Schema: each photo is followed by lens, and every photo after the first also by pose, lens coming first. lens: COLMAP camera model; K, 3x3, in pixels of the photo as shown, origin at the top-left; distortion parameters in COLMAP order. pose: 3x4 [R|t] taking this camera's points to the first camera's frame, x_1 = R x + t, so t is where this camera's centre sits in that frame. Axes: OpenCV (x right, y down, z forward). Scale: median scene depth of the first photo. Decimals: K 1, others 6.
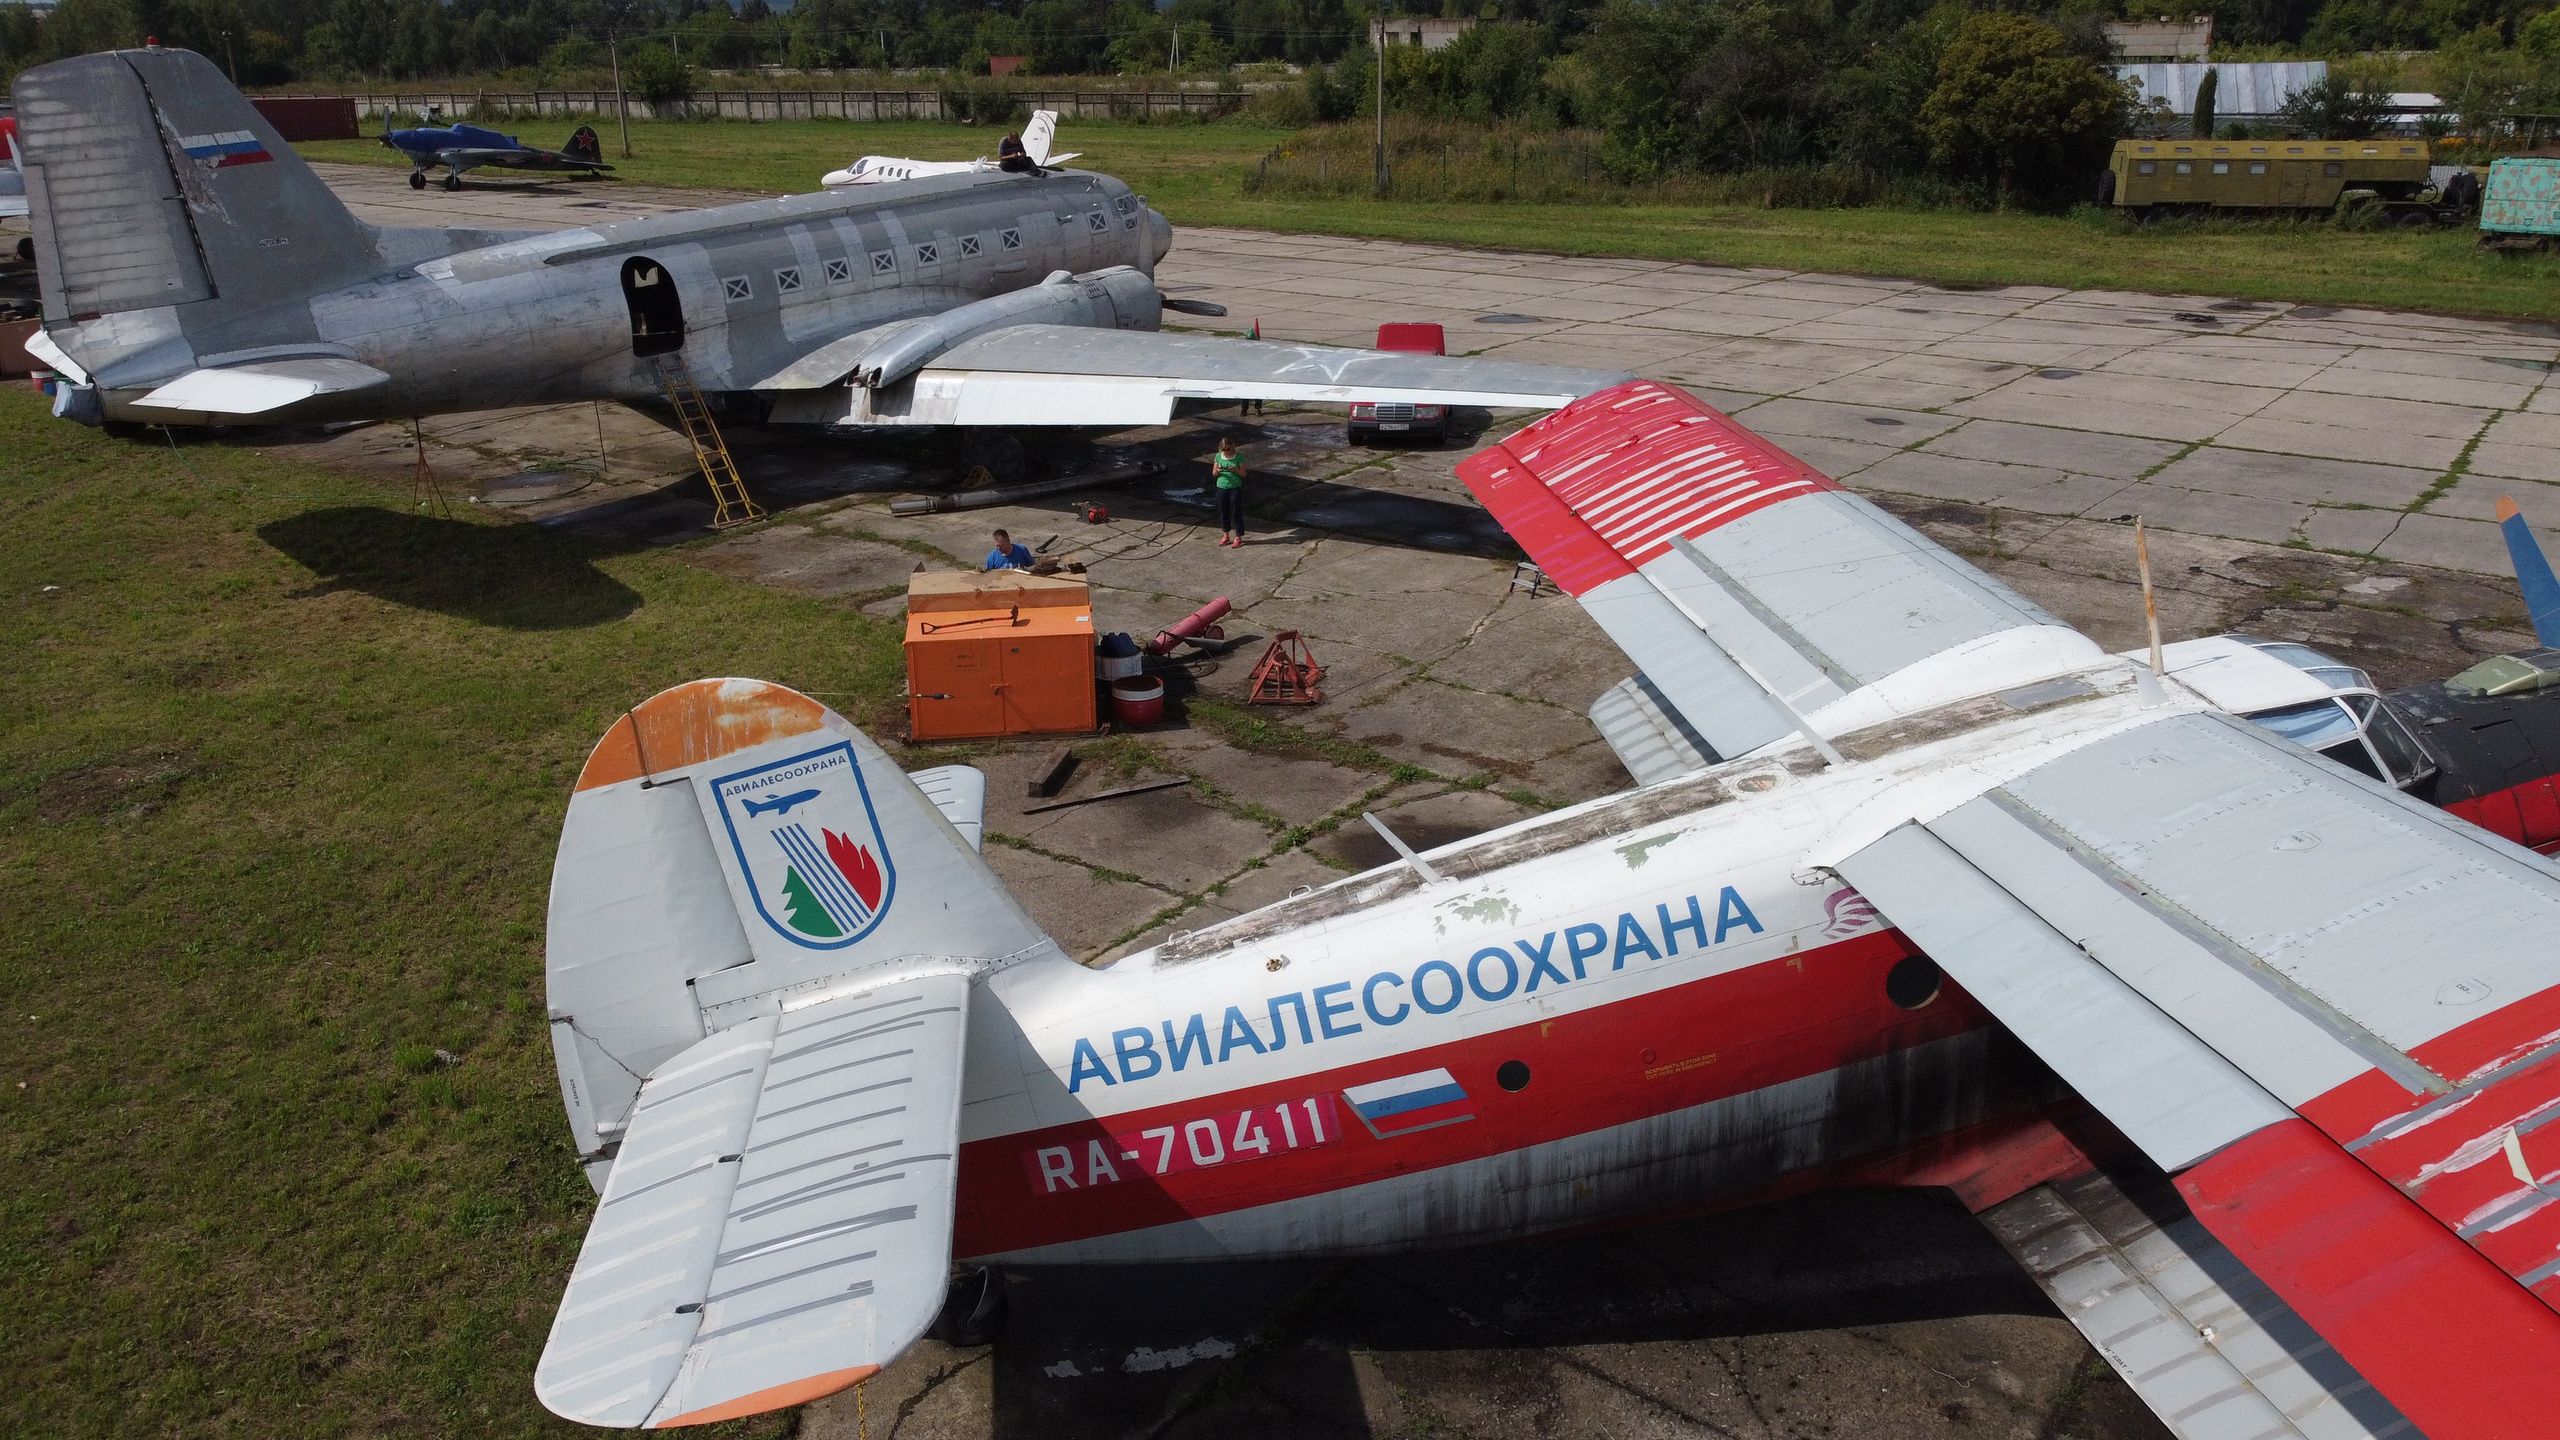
lens RADIAL K [[1771.2, 0, 1280.0], [0, 1771.2, 720.0], [0, 0, 1]] dist [-0.002944, -0.003451]
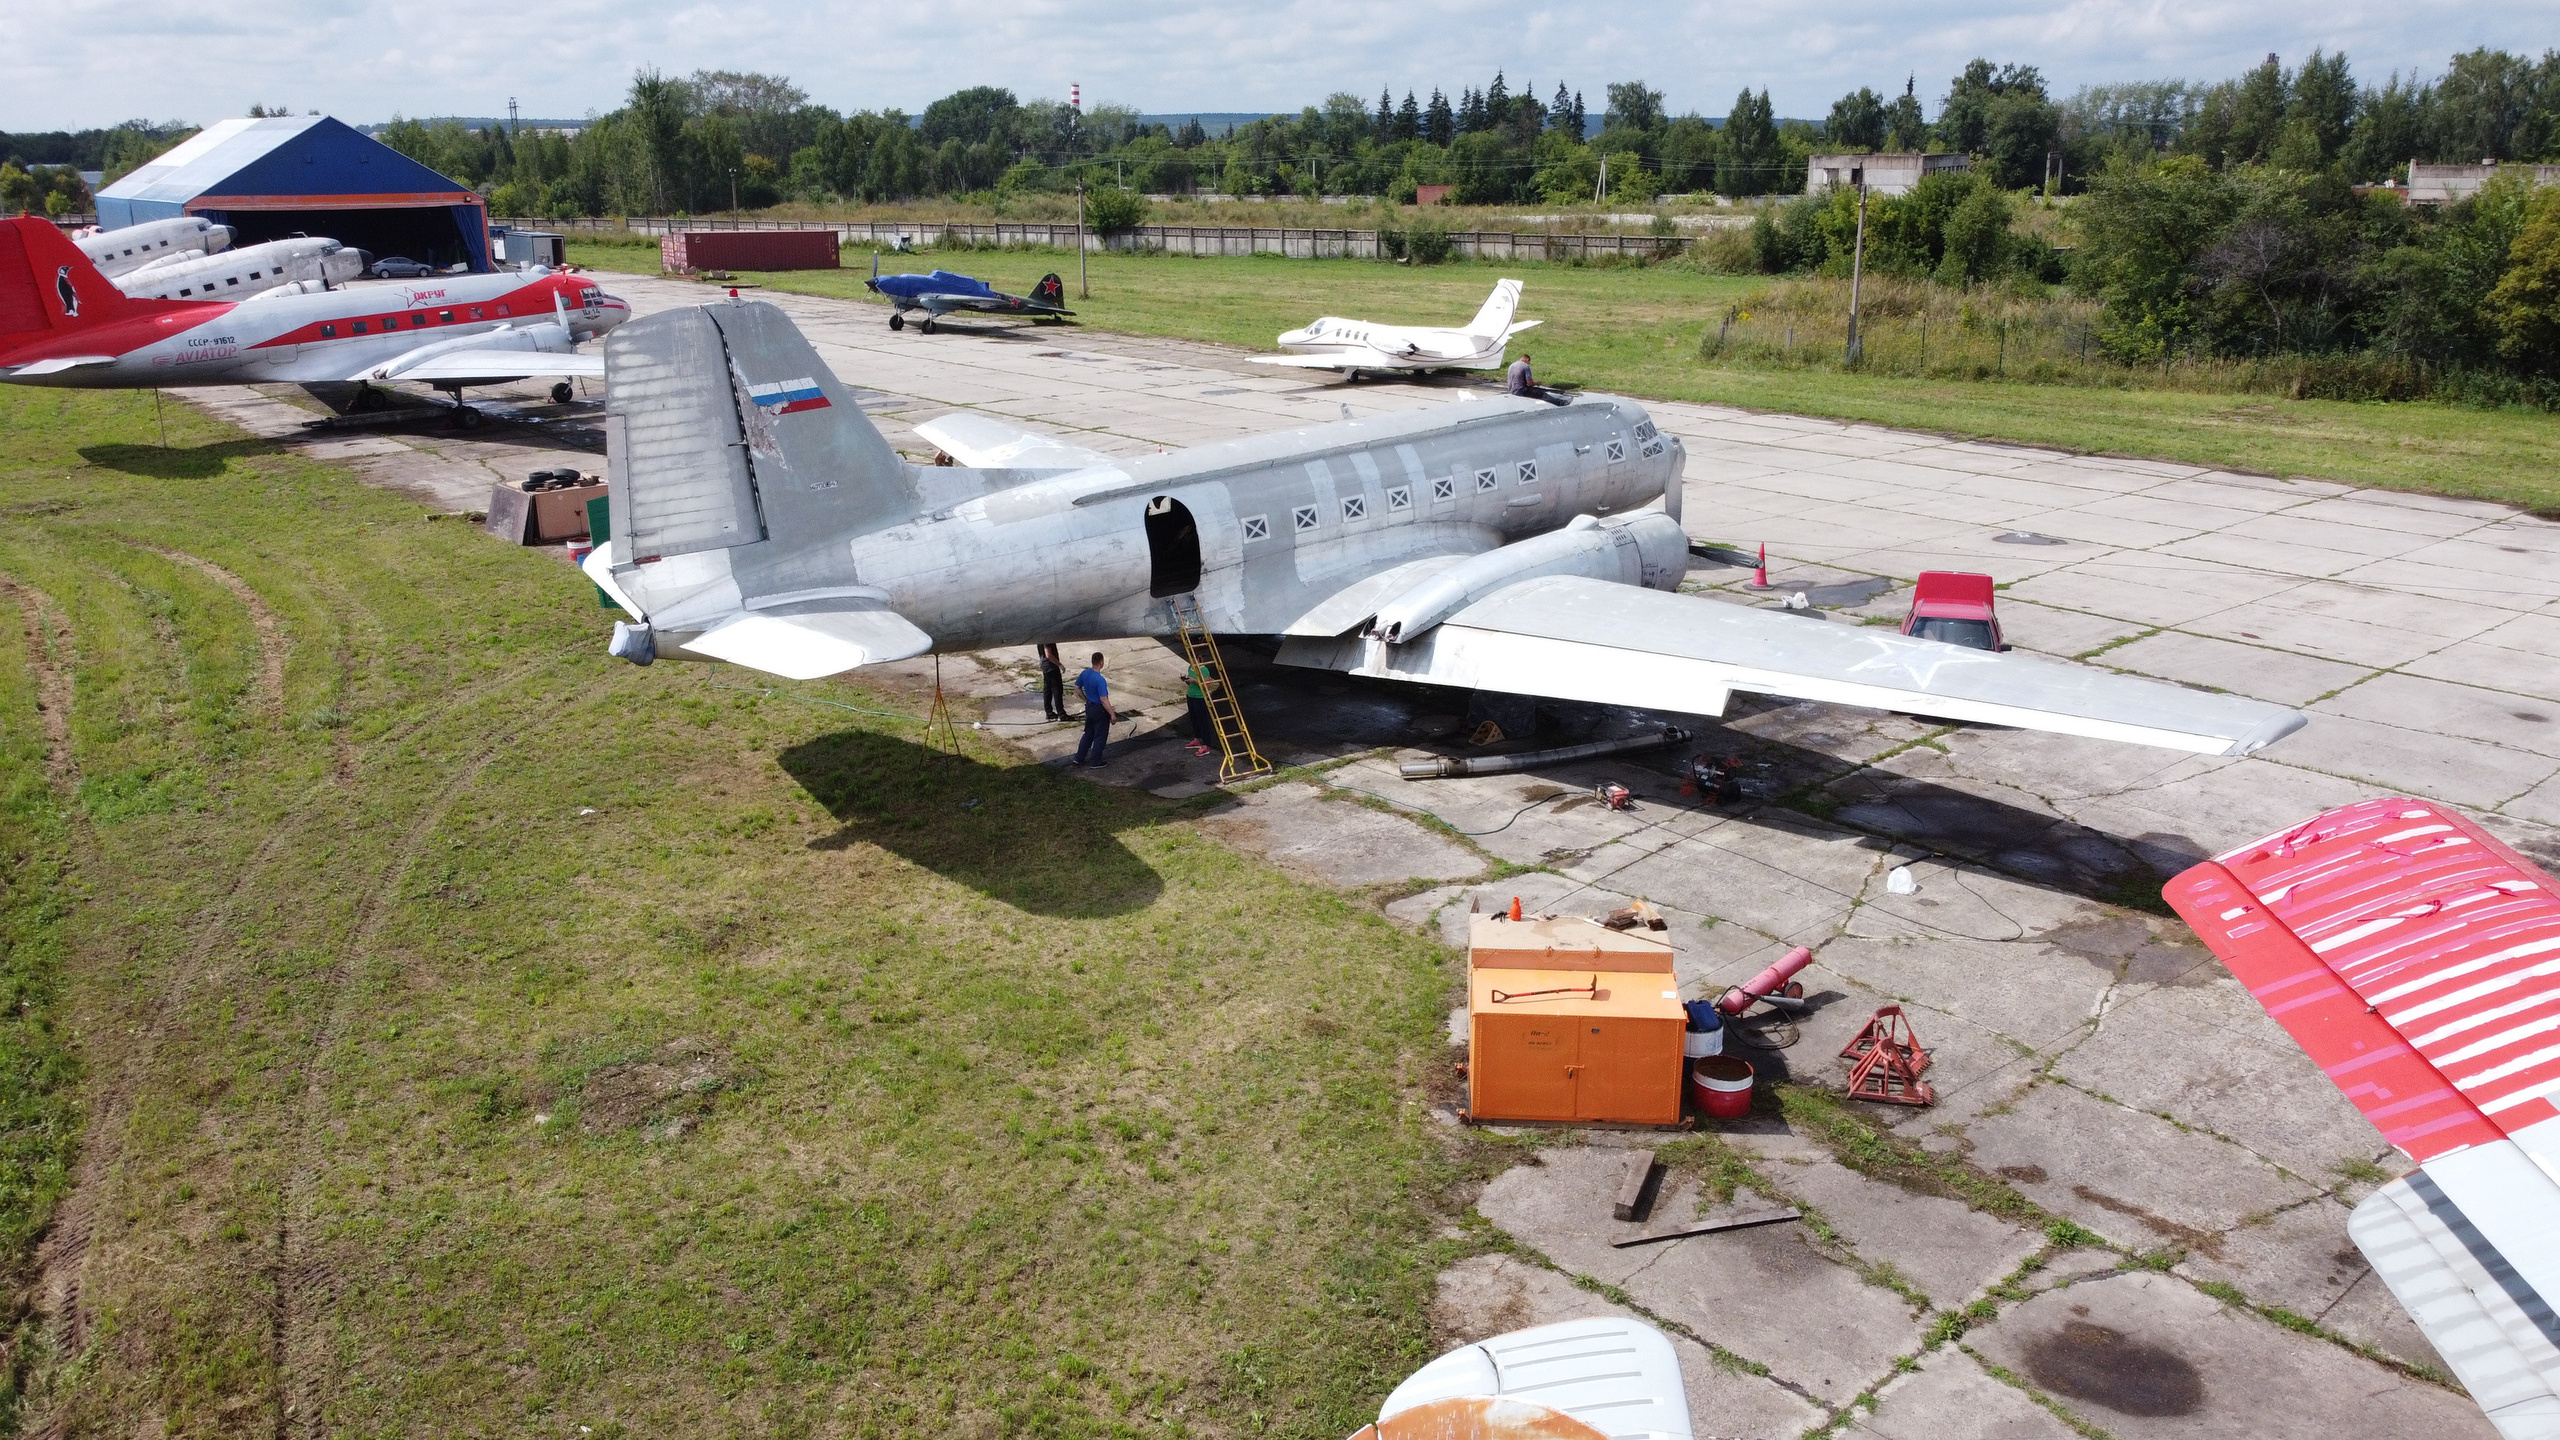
lens RADIAL K [[1757.4, 0, 1321.2], [0, 1757.4, 721.2], [0, 0, 1]] dist [0.001930, -0.006655]
pose [[0.982286, 0.063852, -0.176172, -0.100030], [-0.072408, 0.996466, -0.042564, -0.104958], [0.172832, 0.054566, 0.983439, 0.073470]]
